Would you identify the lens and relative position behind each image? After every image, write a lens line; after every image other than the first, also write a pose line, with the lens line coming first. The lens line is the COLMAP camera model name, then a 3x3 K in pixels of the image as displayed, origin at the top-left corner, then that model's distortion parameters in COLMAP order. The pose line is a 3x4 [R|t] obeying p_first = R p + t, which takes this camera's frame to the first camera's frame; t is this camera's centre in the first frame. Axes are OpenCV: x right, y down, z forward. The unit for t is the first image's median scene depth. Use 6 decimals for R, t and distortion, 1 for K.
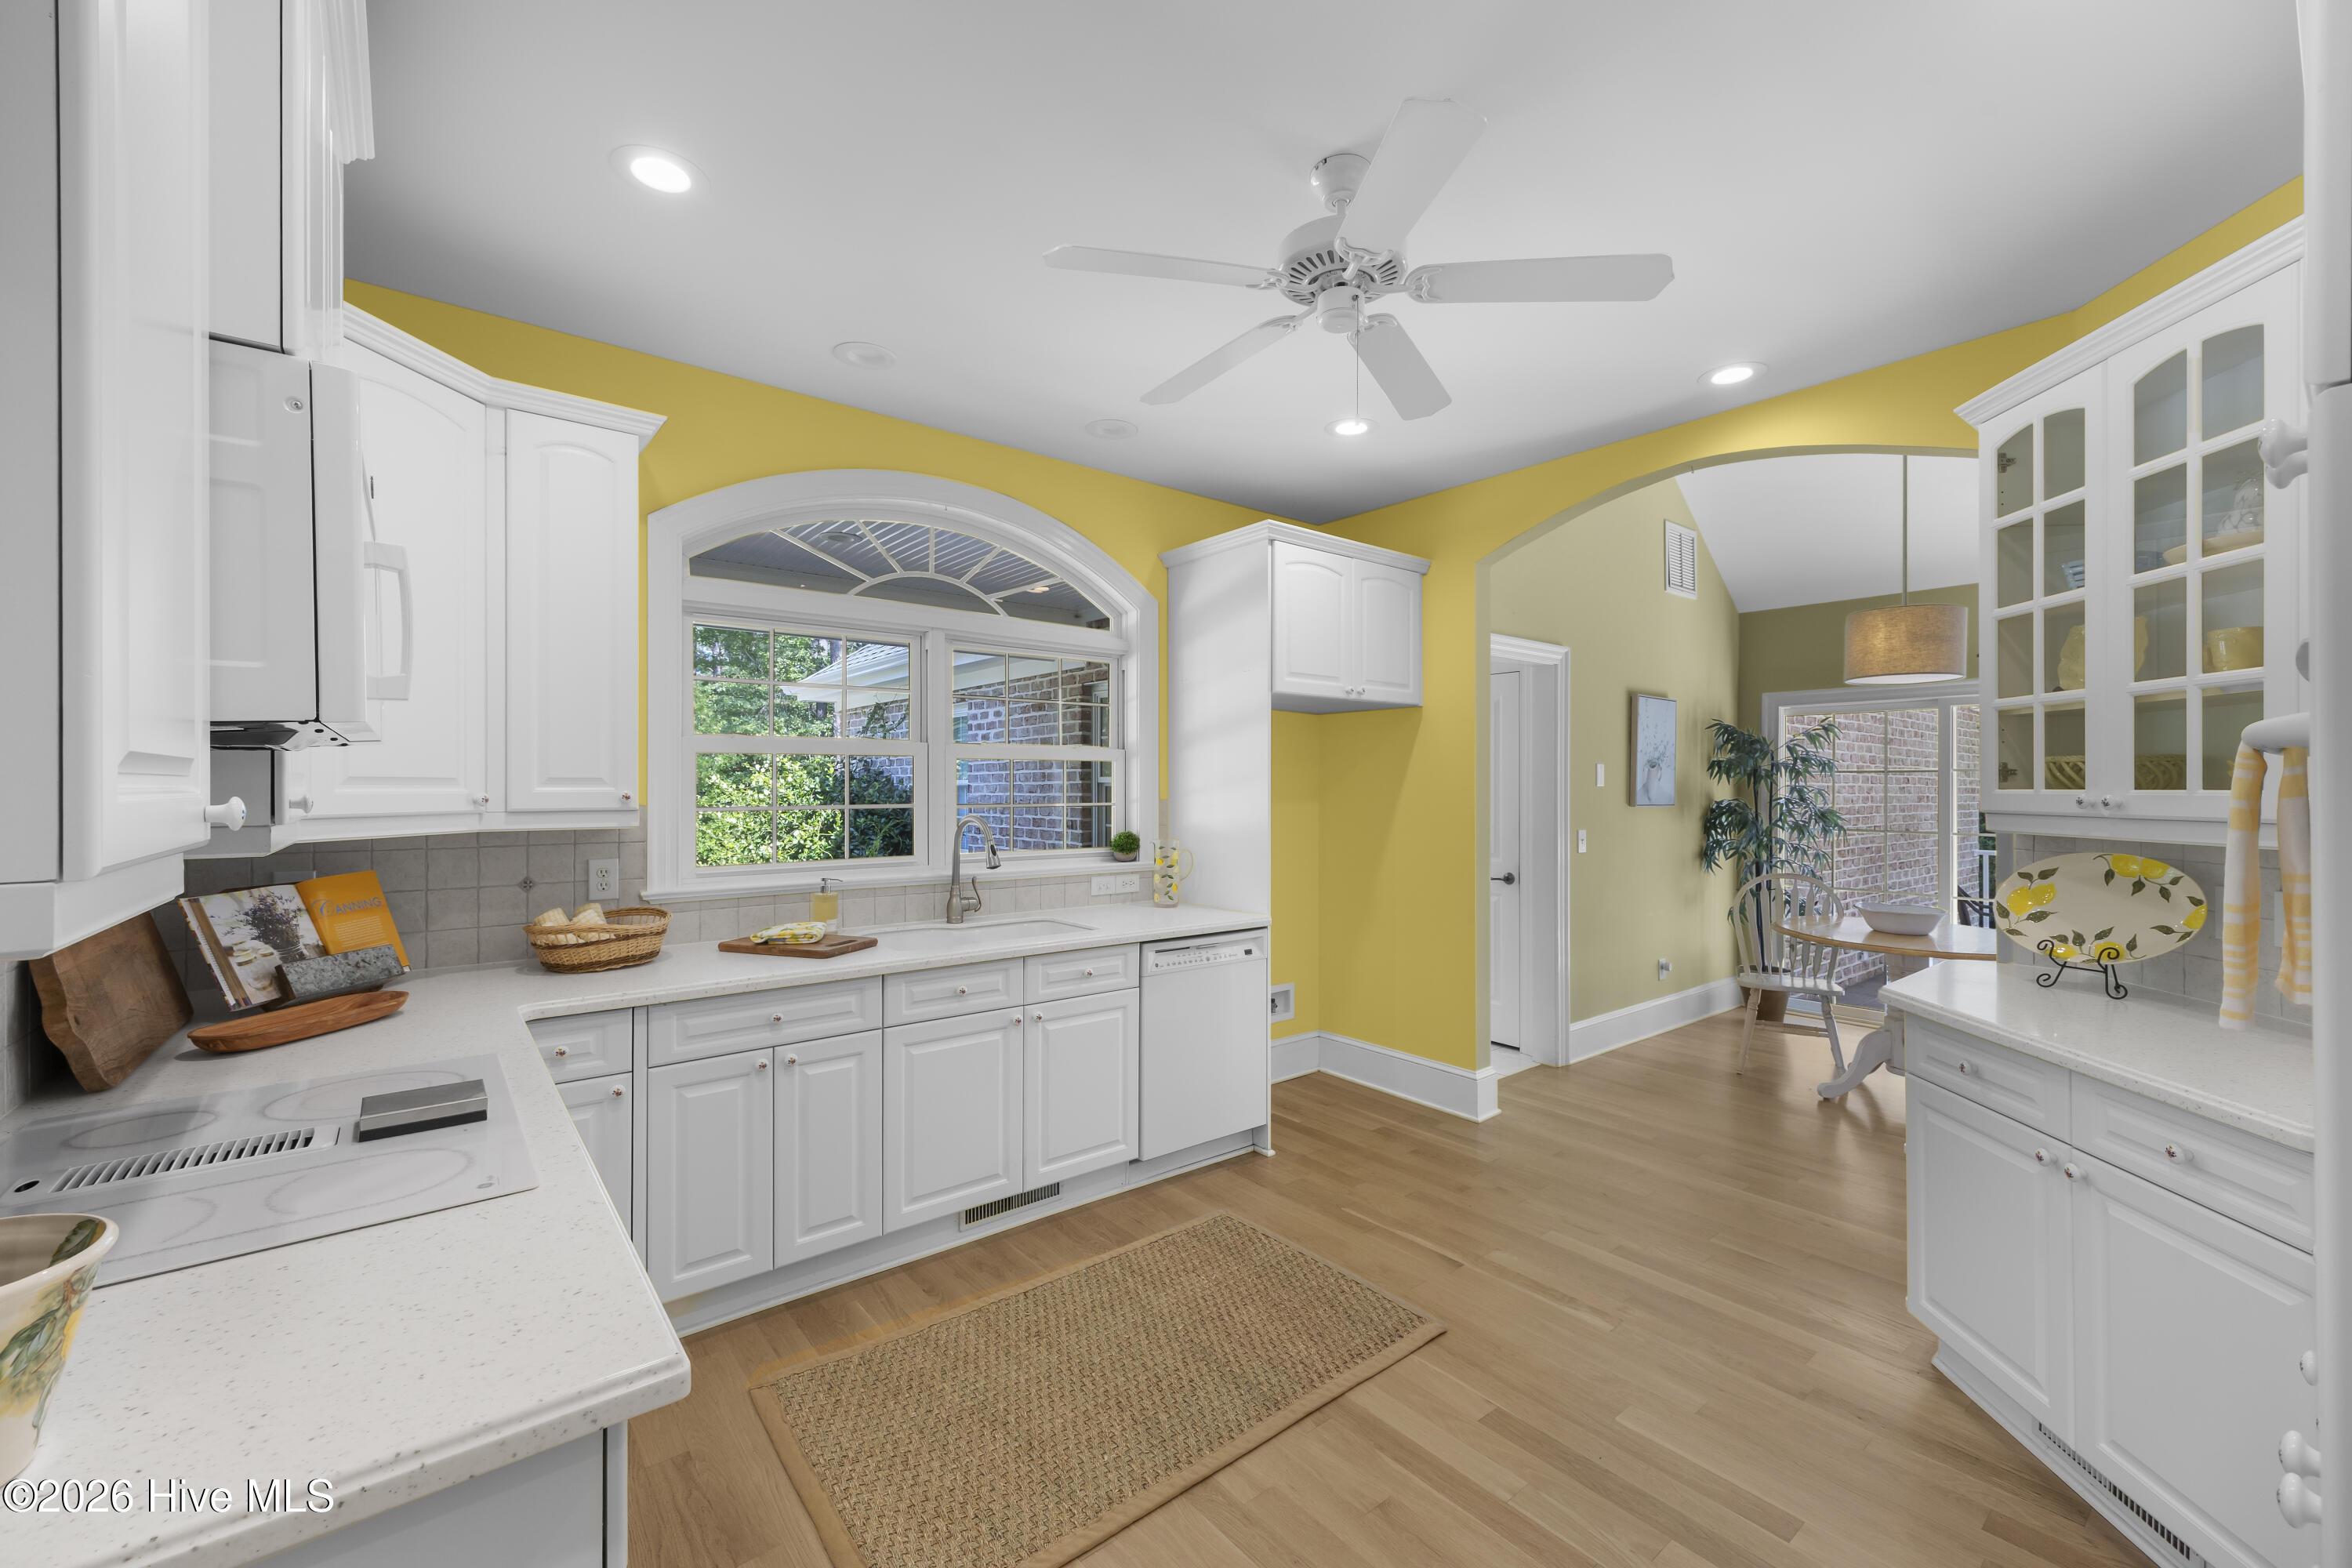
lens RADIAL K [[919.4, 0, 1180.9], [0, 919.4, 787.9], [0, 0, 1]] dist [0.002112, 0.000359]
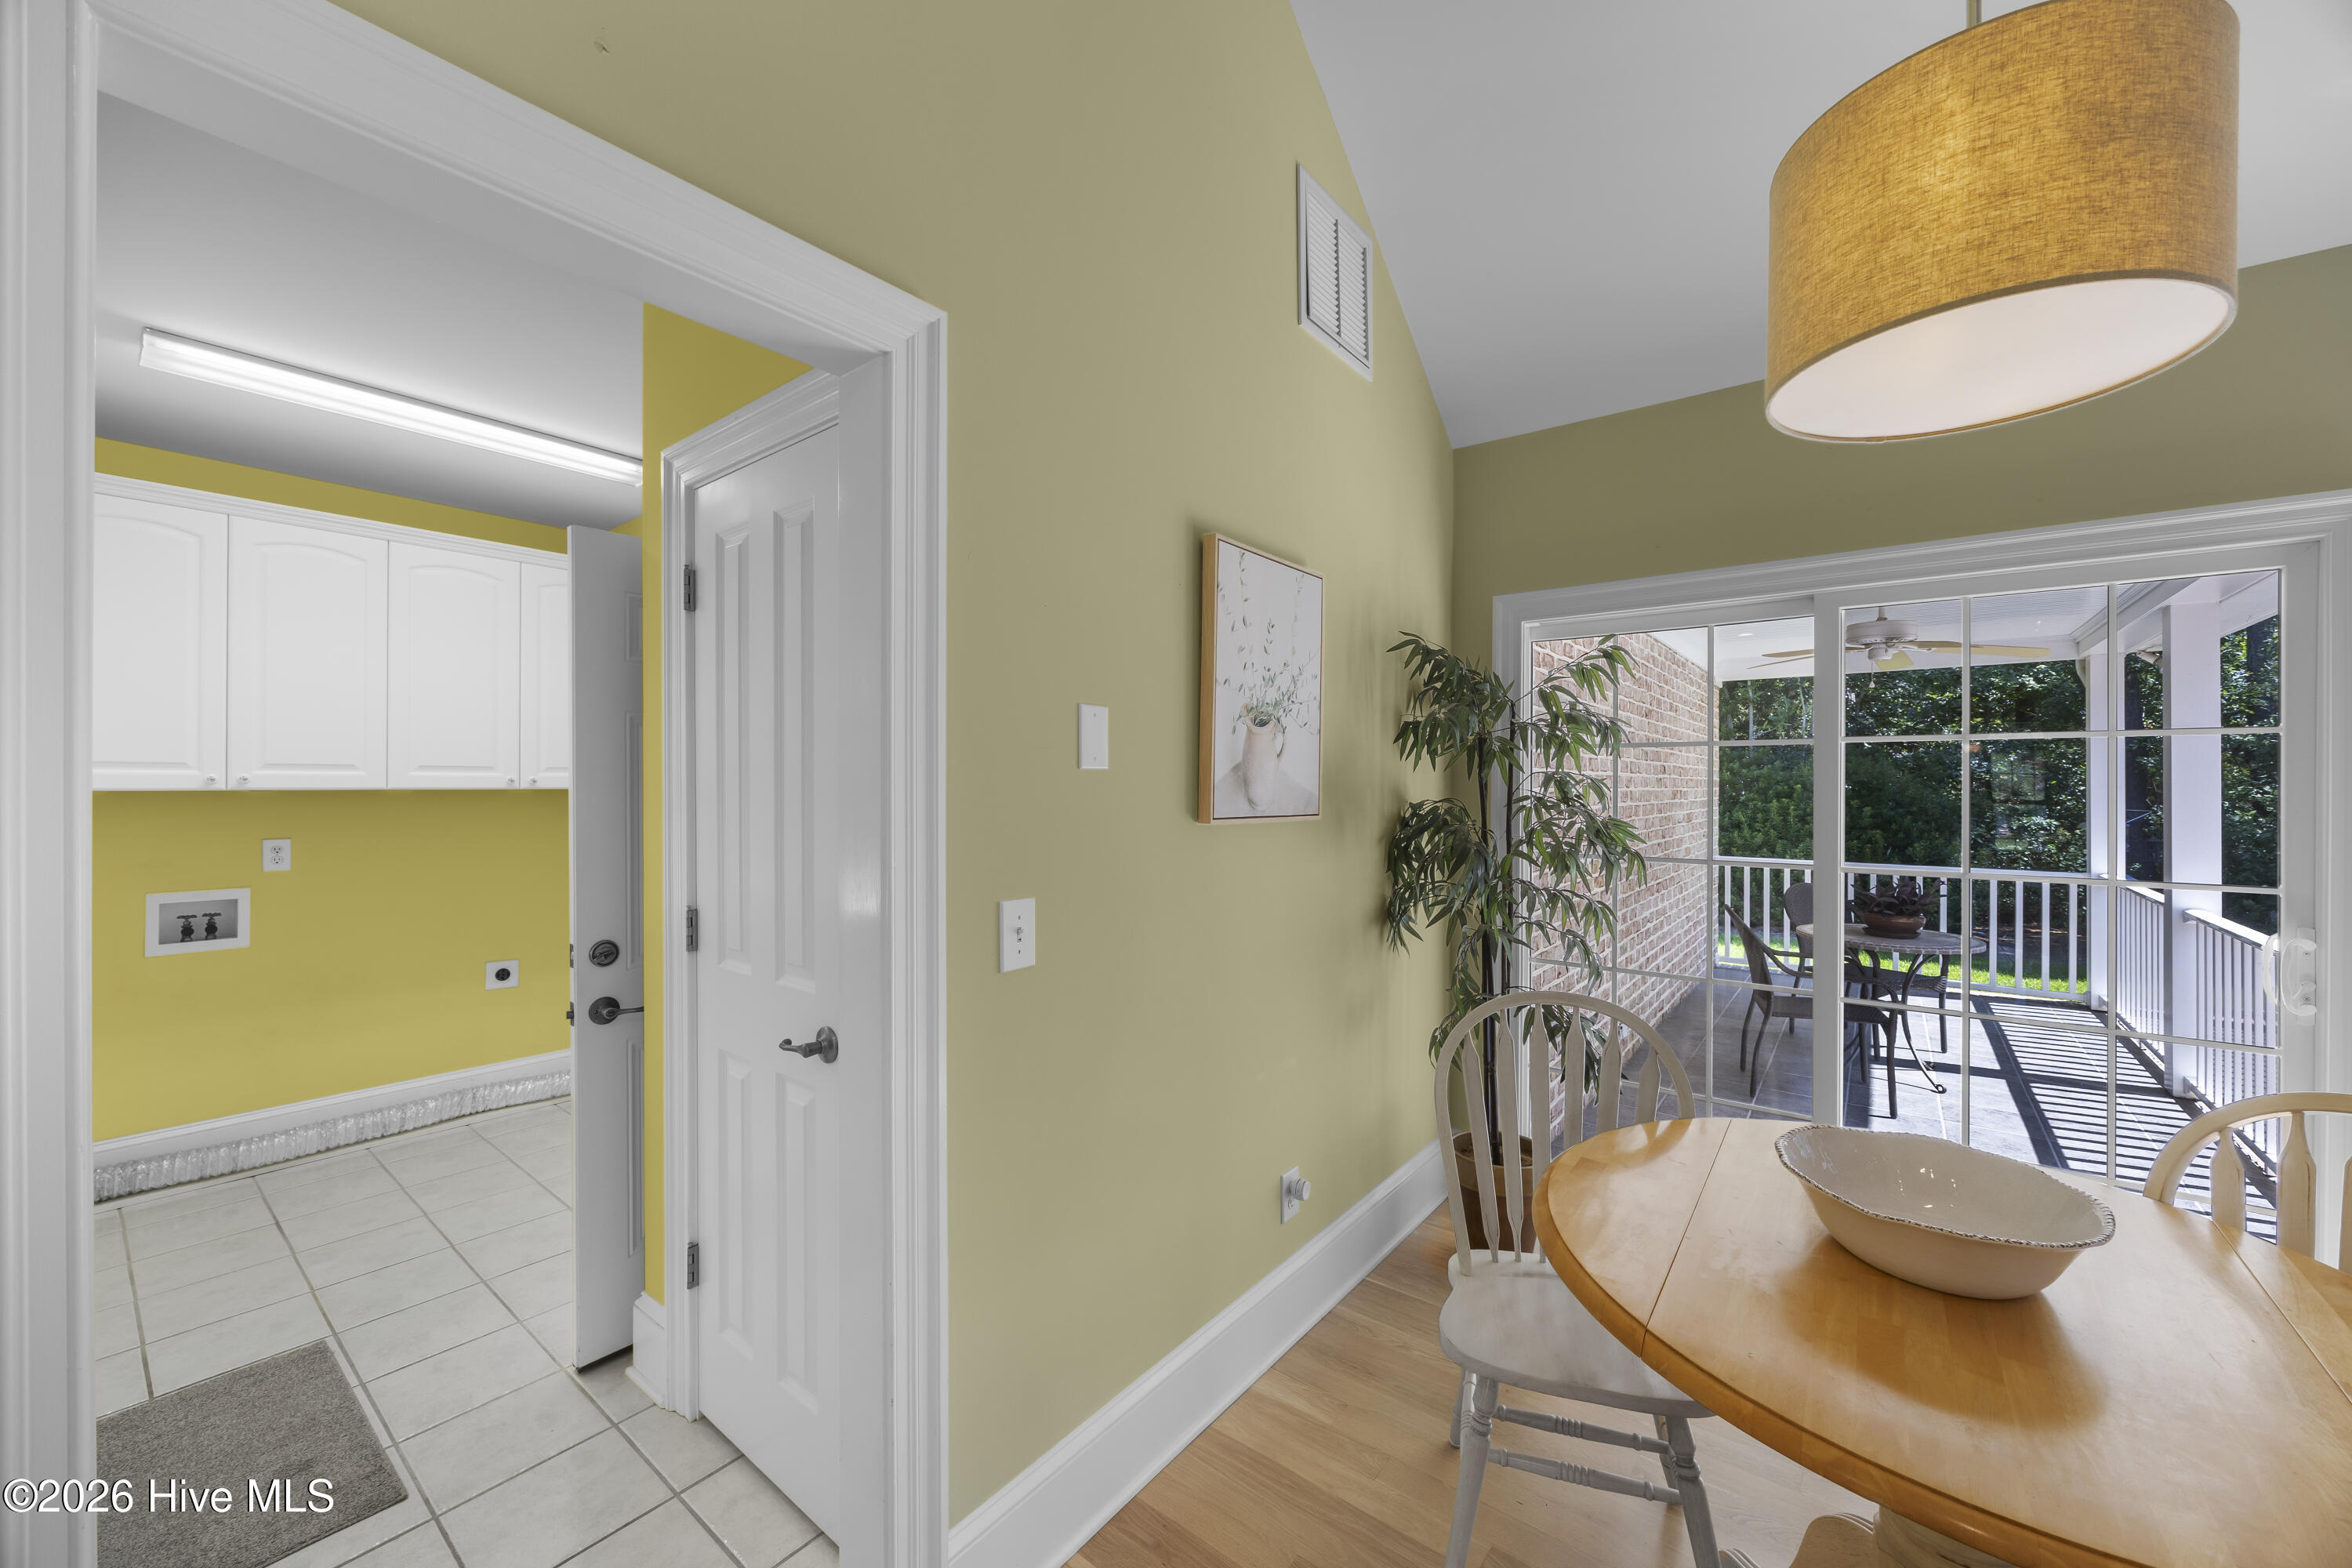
lens RADIAL K [[882.7, 0, 1176.0], [0, 882.7, 784.0], [0, 0, 1]] dist [0.001268, 0.000094]
pose [[0.974118, -0.001889, 0.226031, 0.363337], [0.000620, 0.999984, 0.005686, 0.001164], [-0.226038, -0.005398, 0.974103, 0.584928]]
